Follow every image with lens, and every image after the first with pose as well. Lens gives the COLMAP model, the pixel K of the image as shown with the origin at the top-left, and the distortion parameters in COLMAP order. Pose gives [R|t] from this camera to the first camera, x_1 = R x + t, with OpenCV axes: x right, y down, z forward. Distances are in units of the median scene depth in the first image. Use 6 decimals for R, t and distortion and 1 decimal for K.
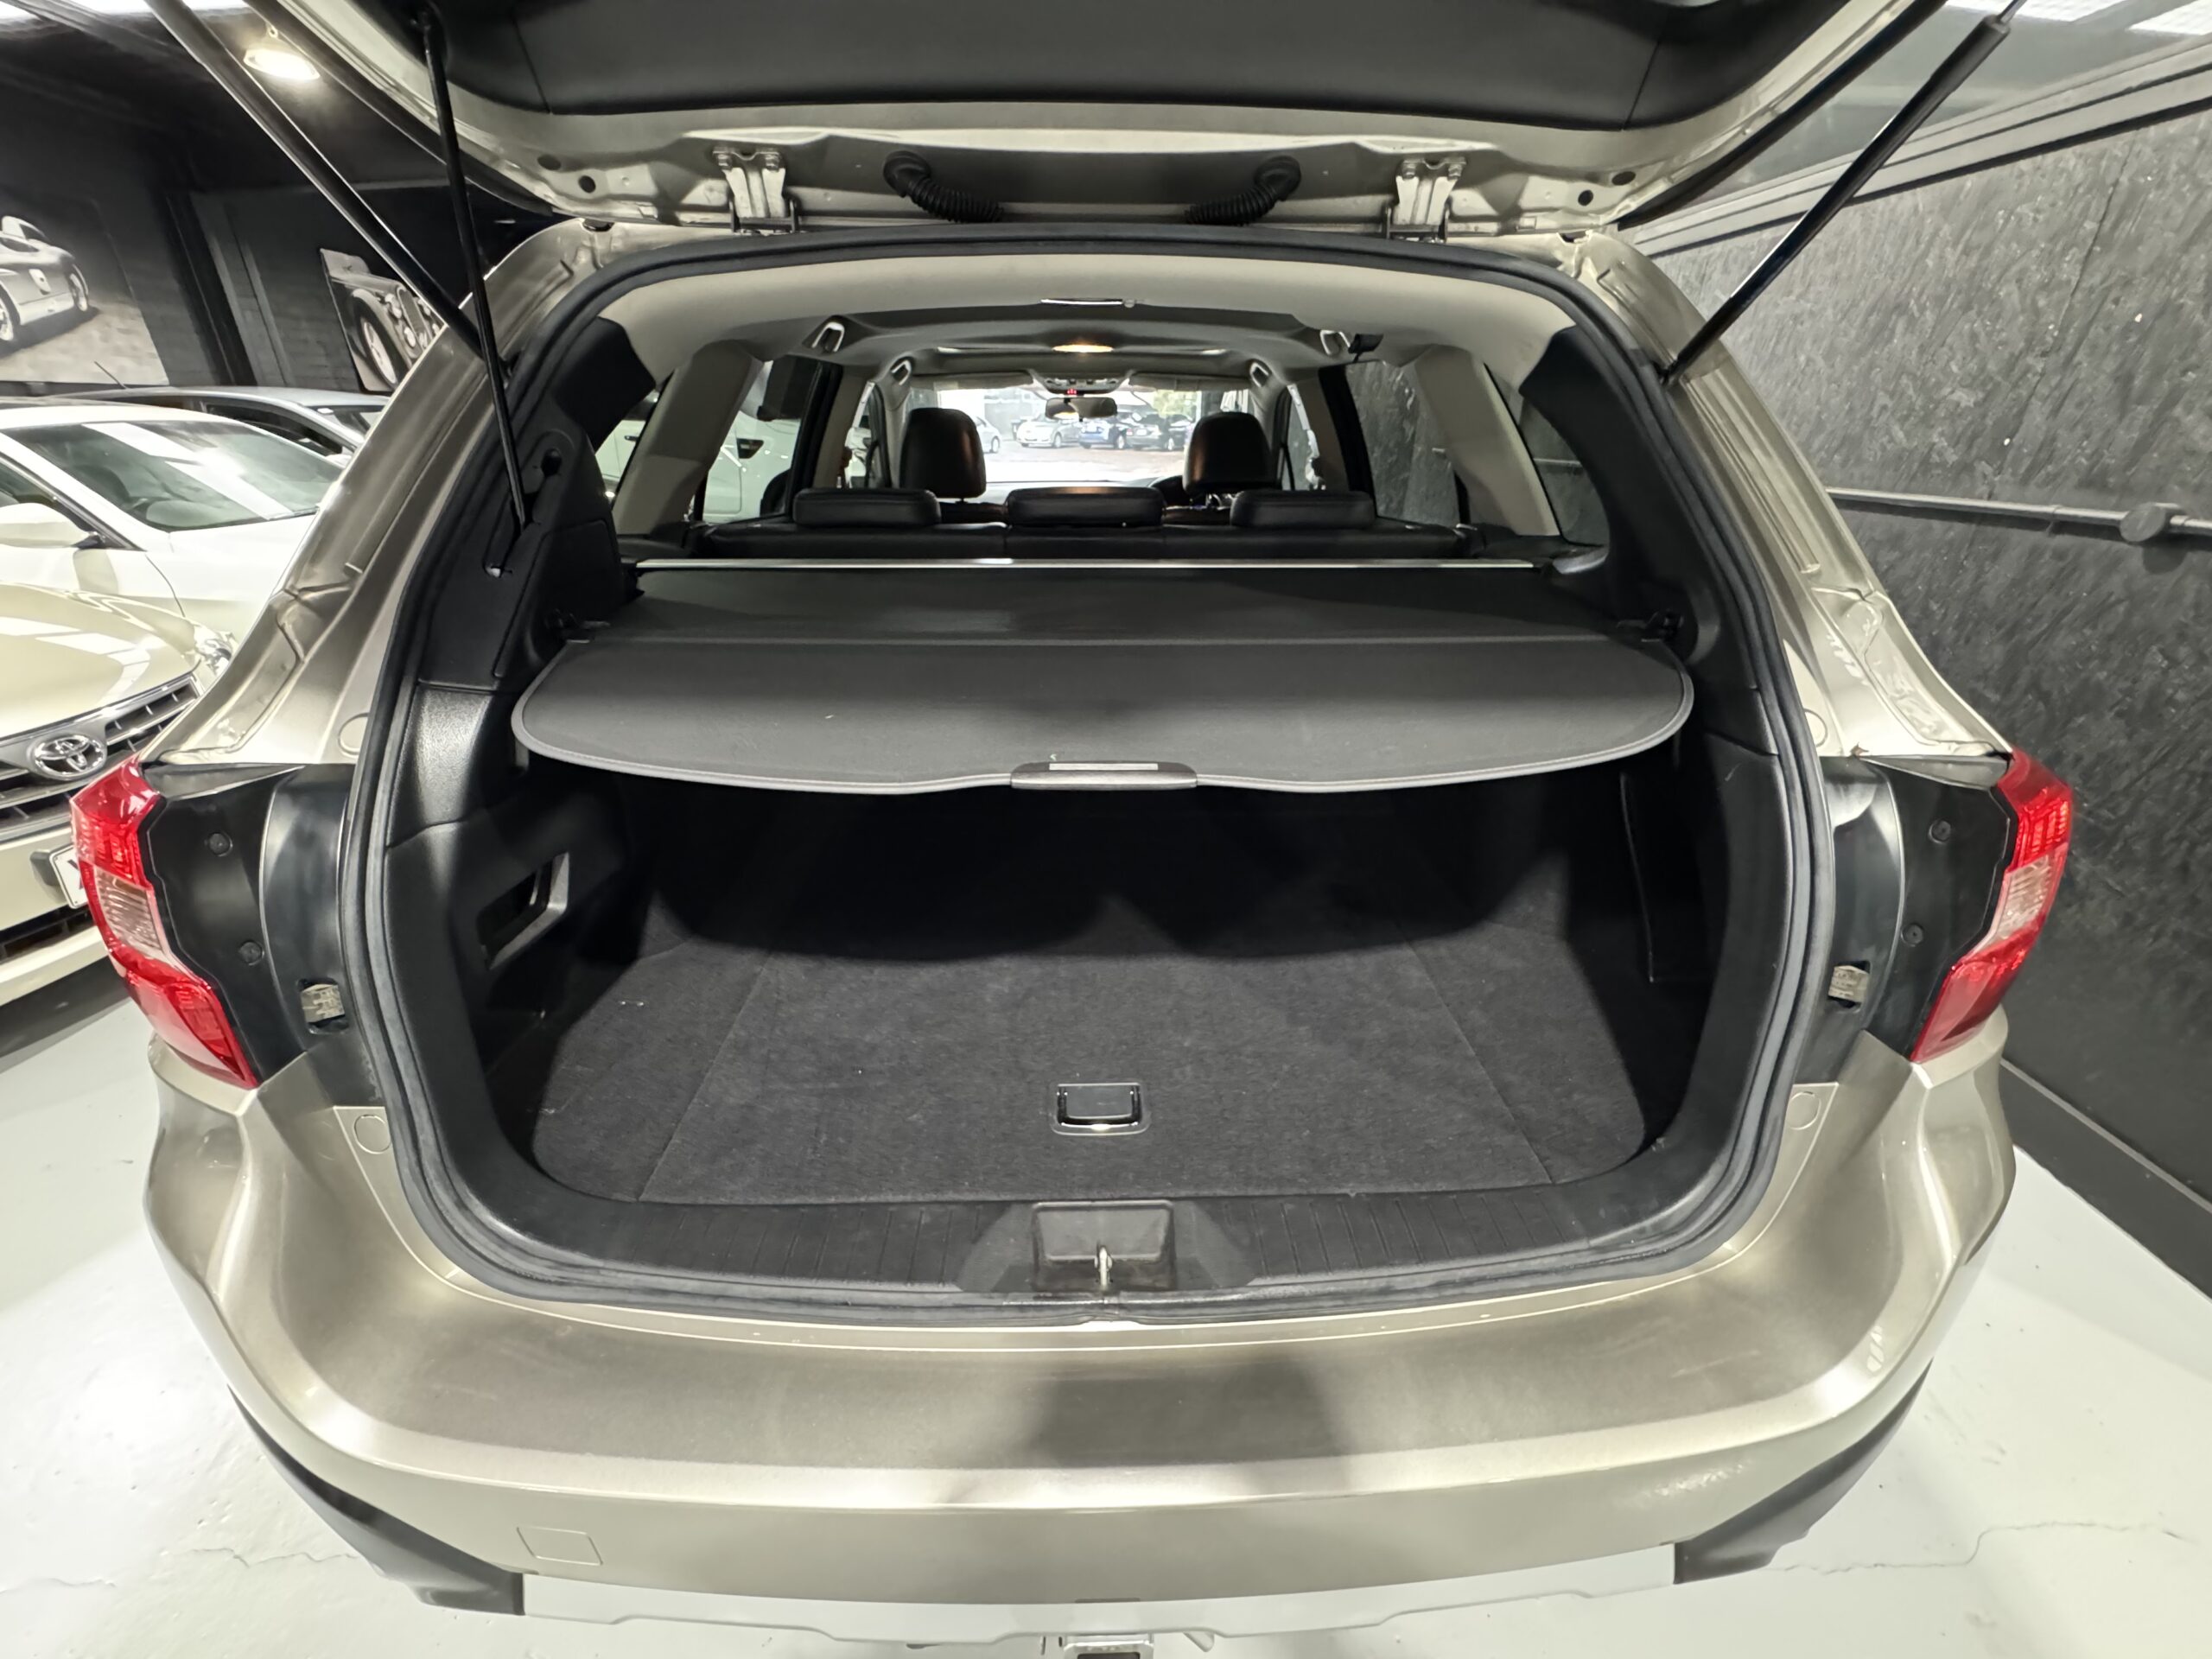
lens RADIAL K [[889.1, 0, 1105.5], [0, 889.1, 828.6], [0, 0, 1]] dist [-0.006885, 0.000726]
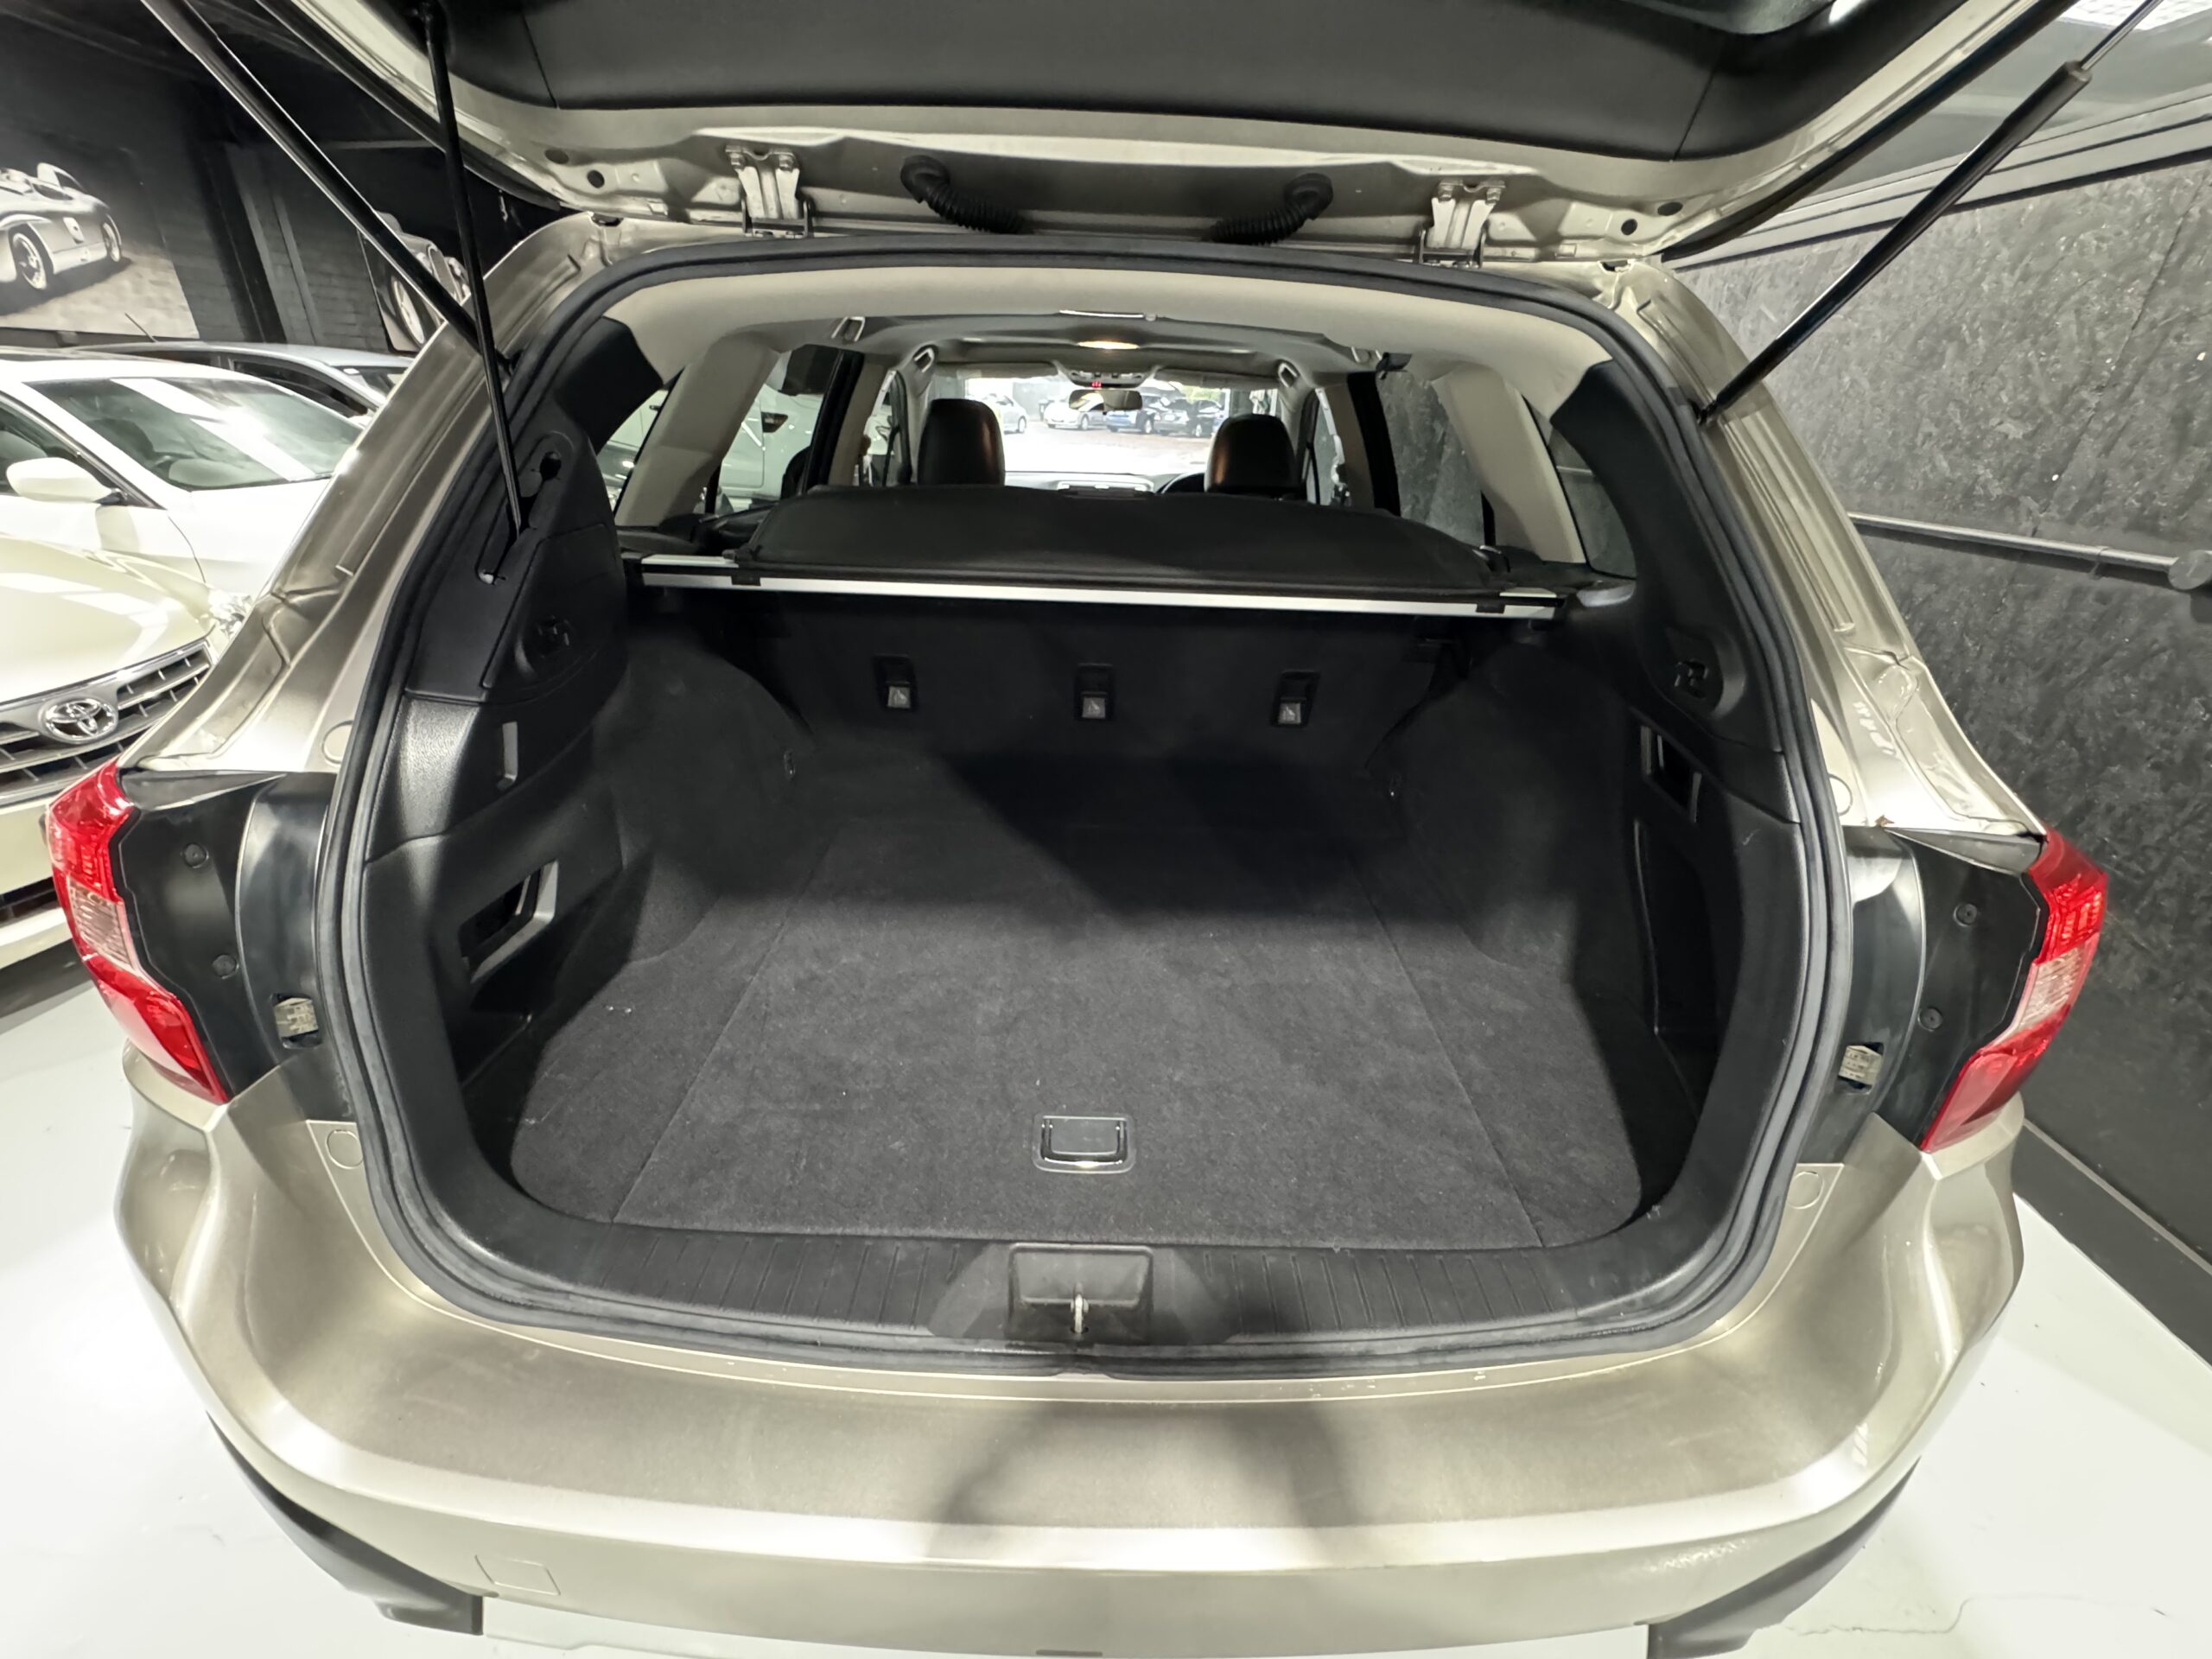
lens RADIAL K [[889.1, 0, 1105.5], [0, 889.1, 828.4], [0, 0, 1]] dist [-0.006885, 0.000726]
pose [[0.999051, 0.041870, -0.012021, 0.014369], [-0.041666, 0.998991, 0.016741, -0.053394], [0.012710, -0.016224, 0.999788, 0.023314]]
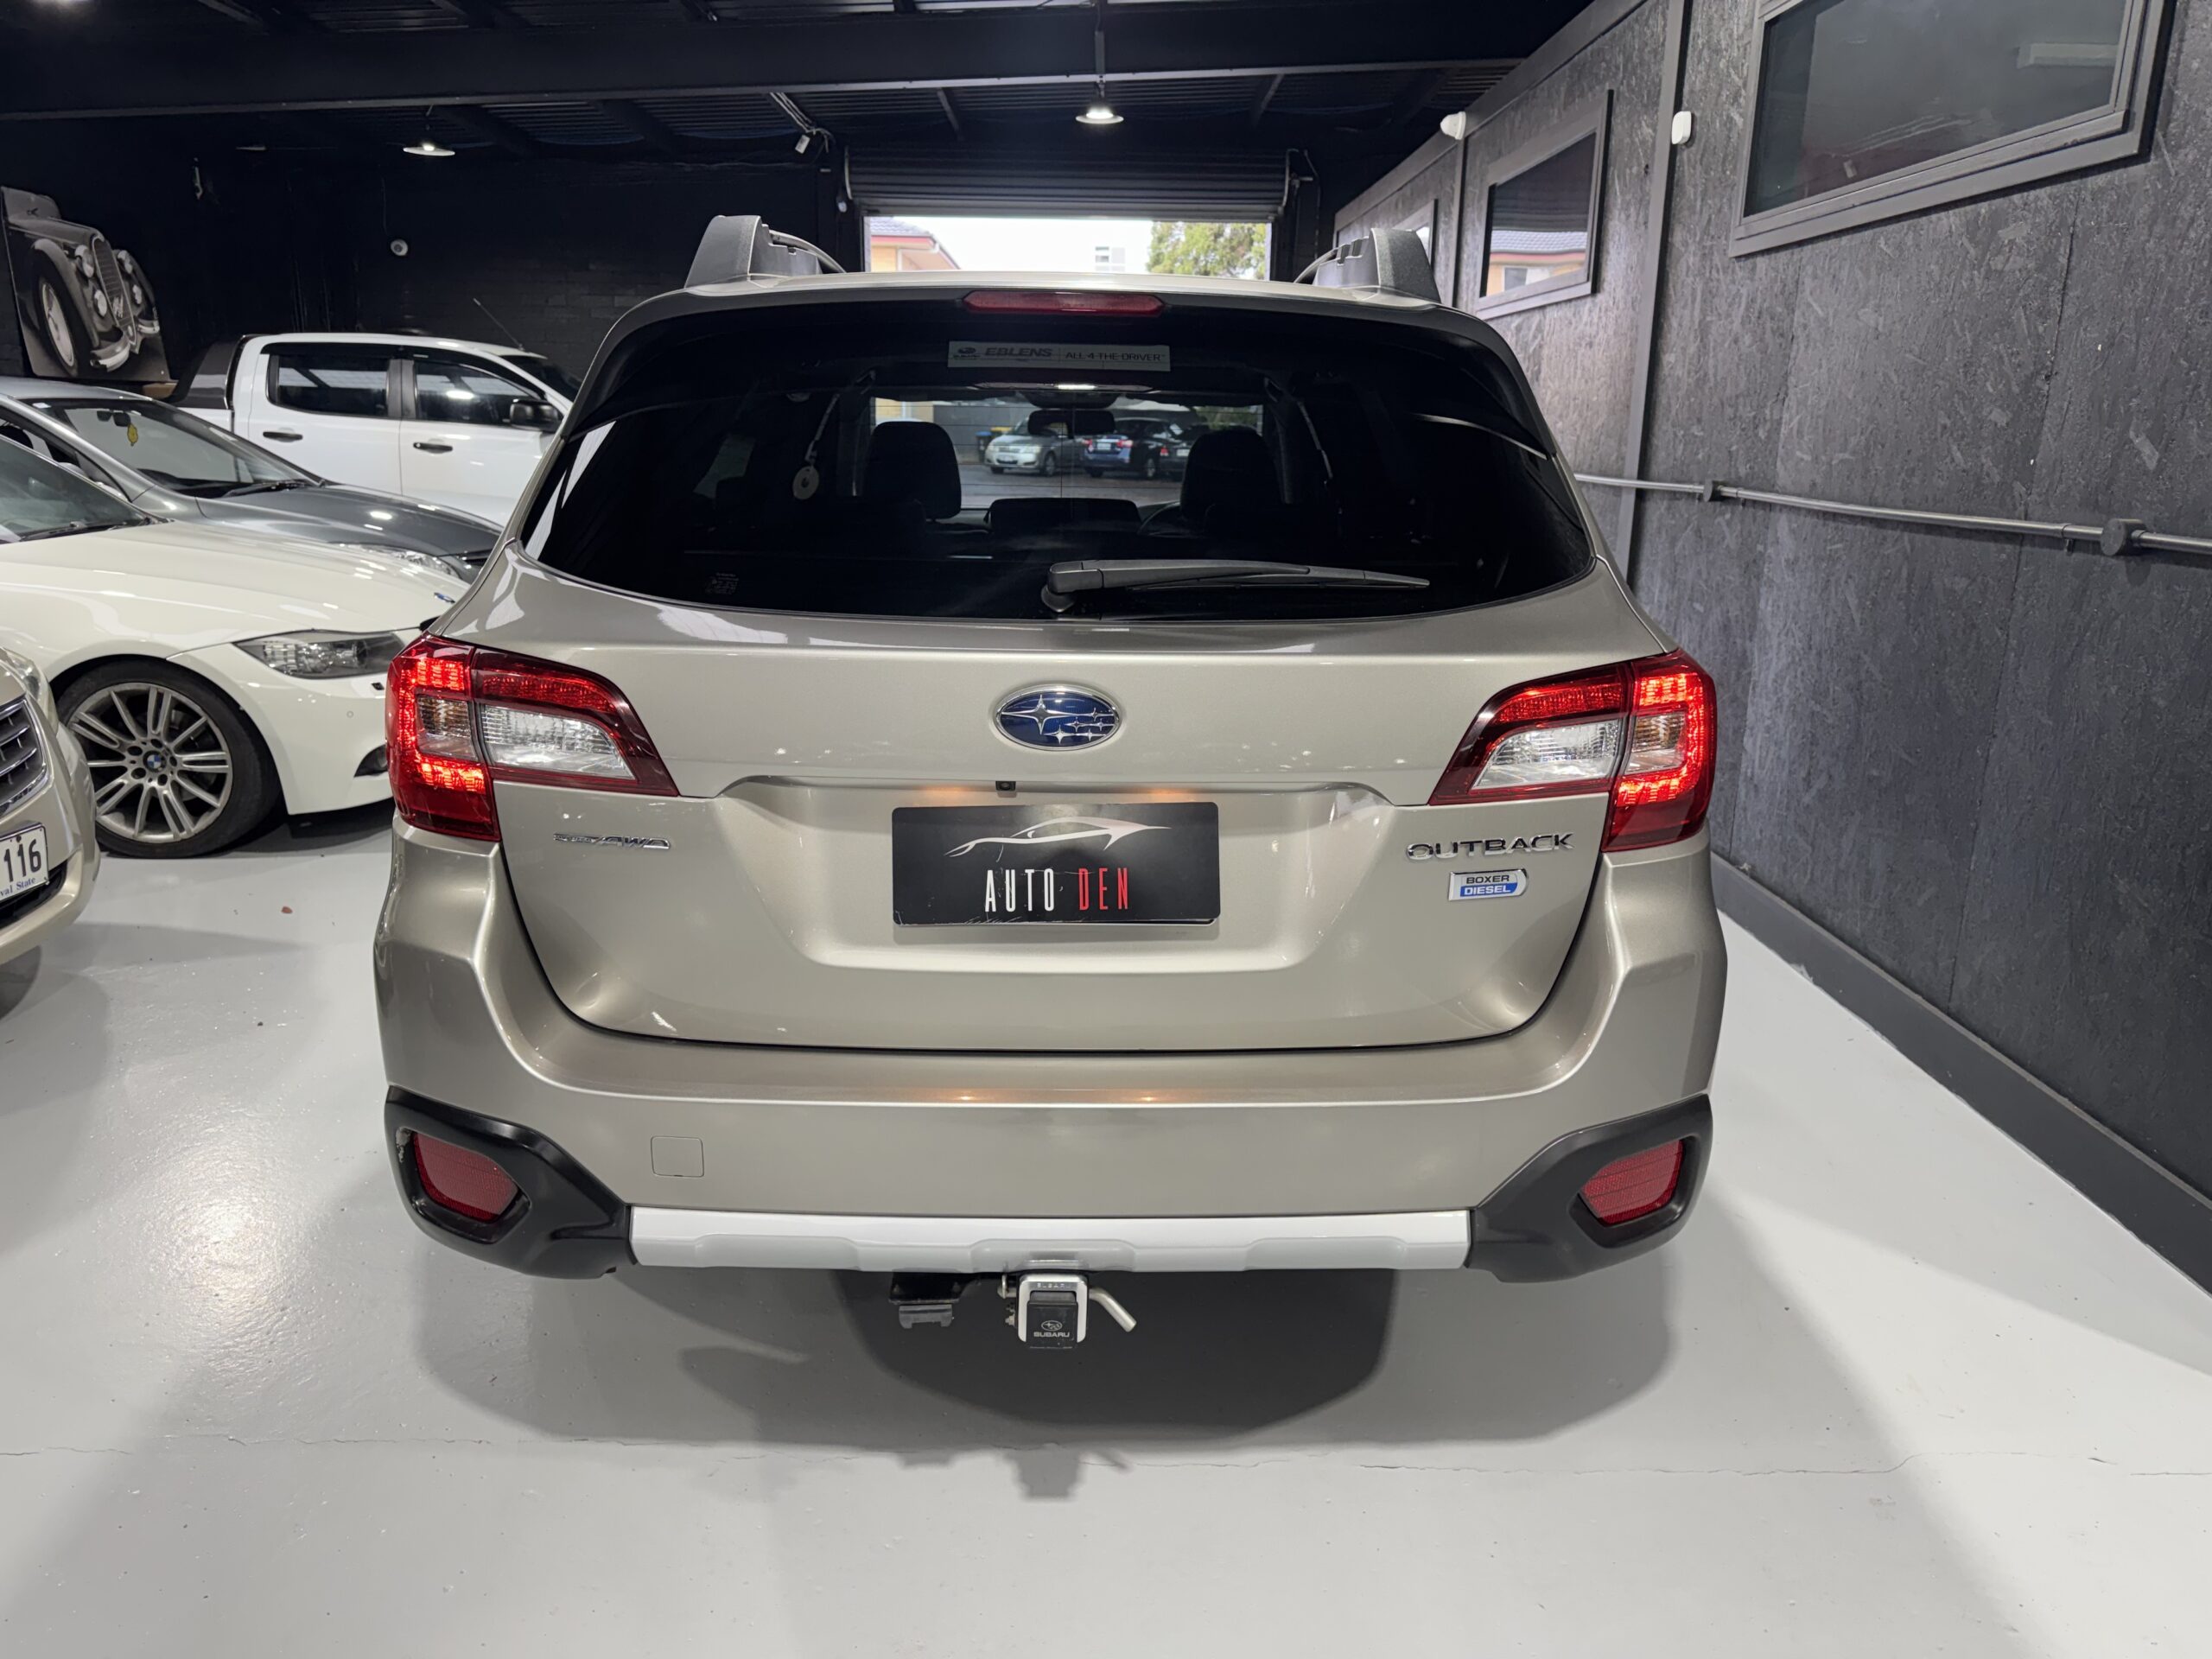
lens RADIAL K [[1561.6, 0, 1115.5], [0, 1561.6, 848.2], [0, 0, 1]] dist [0.030878, -0.032210]
pose [[0.999906, 0.012073, -0.006553, 0.088106], [-0.013012, 0.985314, -0.170258, 0.565111], [0.004401, 0.170328, 0.985378, -1.248687]]
